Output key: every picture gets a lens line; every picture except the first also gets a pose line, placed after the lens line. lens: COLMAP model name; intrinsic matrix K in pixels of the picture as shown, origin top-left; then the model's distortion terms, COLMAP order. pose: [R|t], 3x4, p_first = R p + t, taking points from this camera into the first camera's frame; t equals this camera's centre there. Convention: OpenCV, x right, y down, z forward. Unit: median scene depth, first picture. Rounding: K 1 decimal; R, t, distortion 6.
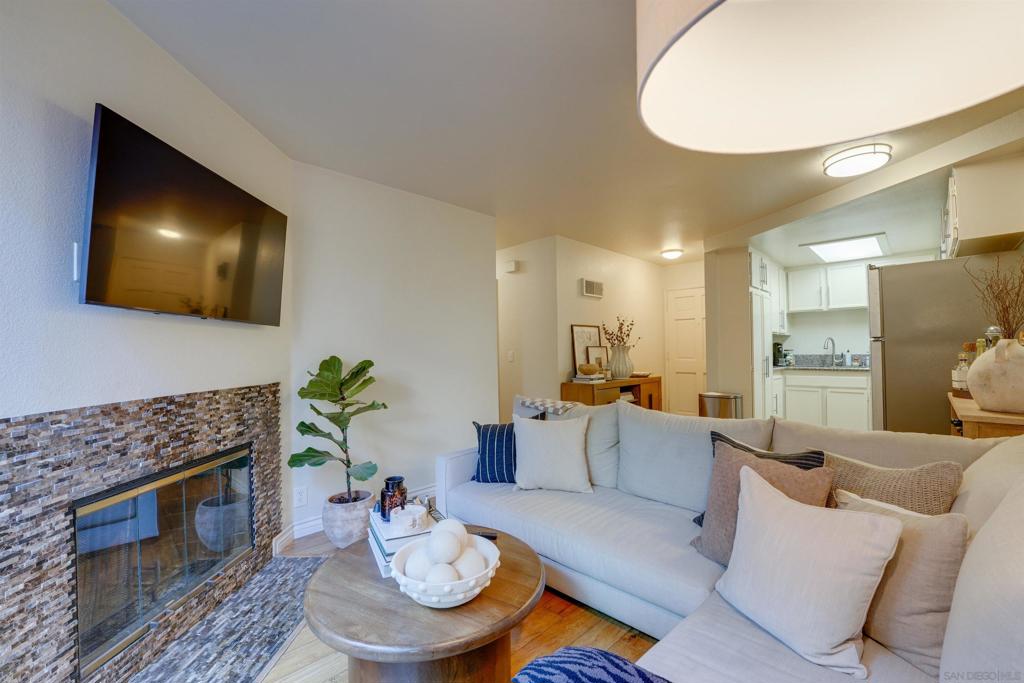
lens RADIAL K [[417.2, 0, 511.8], [0, 417.2, 344.0], [0, 0, 1]] dist [-0.024864, 0.000357]
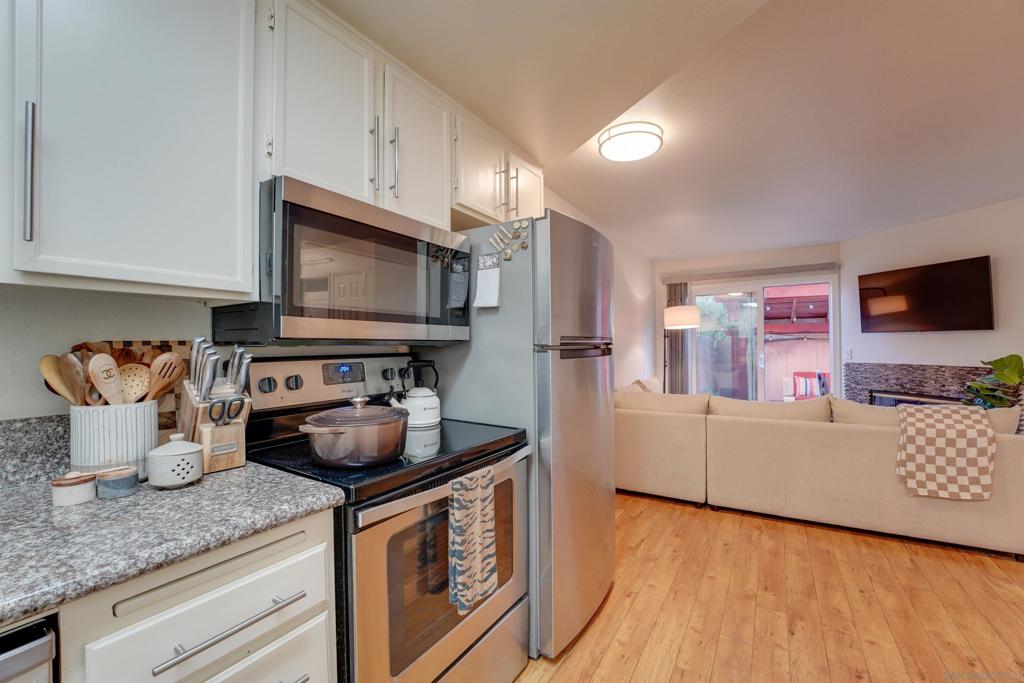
lens RADIAL K [[417.2, 0, 511.8], [0, 417.2, 344.0], [0, 0, 1]] dist [-0.024864, 0.000357]
pose [[-0.973277, 0.021038, -0.228667, 1.601437], [0.026239, 0.999461, -0.019730, -0.008363], [0.228129, -0.025202, -0.973305, 2.203921]]
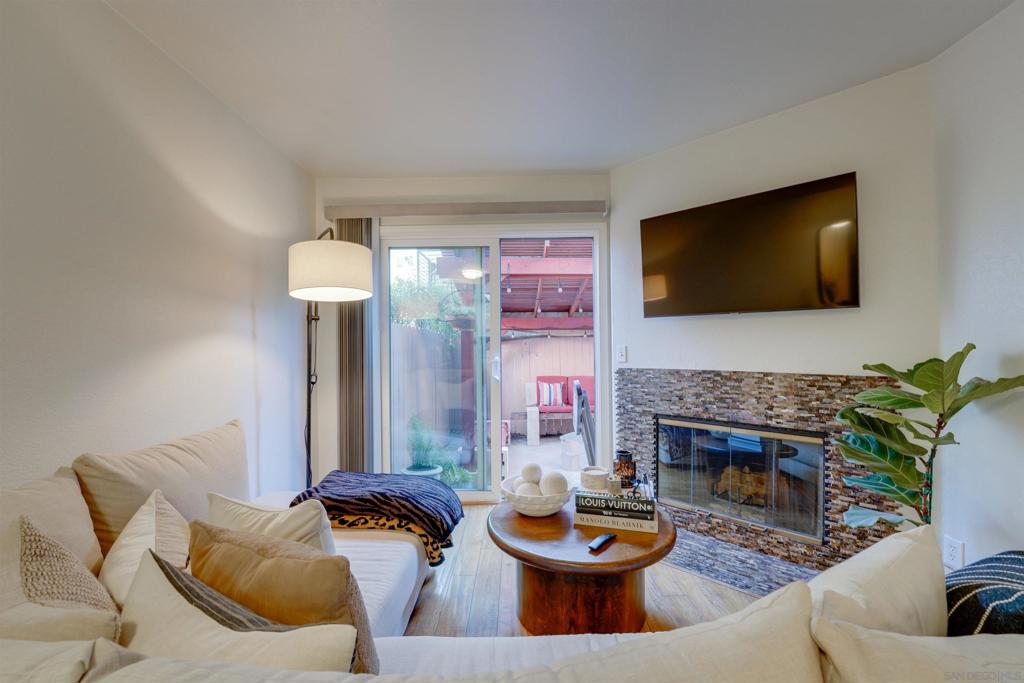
lens RADIAL K [[424.3, 0, 512.0], [0, 424.3, 341.5], [0, 0, 1]] dist [-0.024450, 0.000230]
pose [[-0.707358, 0.012292, -0.706748, 0.566445], [0.031843, 0.999388, -0.014488, 0.017560], [0.706138, -0.032753, -0.707317, 1.195369]]
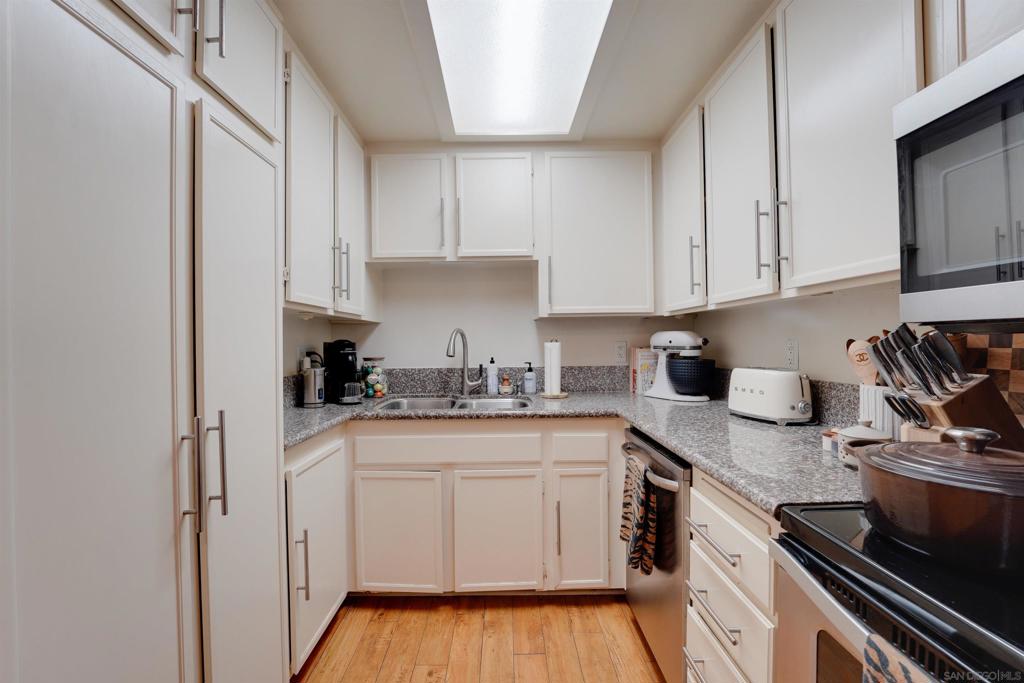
lens RADIAL K [[422.0, 0, 505.9], [0, 422.0, 342.3], [0, 0, 1]] dist [-0.026628, 0.000034]
pose [[0.695943, 0.002857, 0.718092, 1.251232], [-0.011335, 0.999911, 0.007007, -0.013946], [-0.718008, -0.013016, 0.695913, 1.671408]]
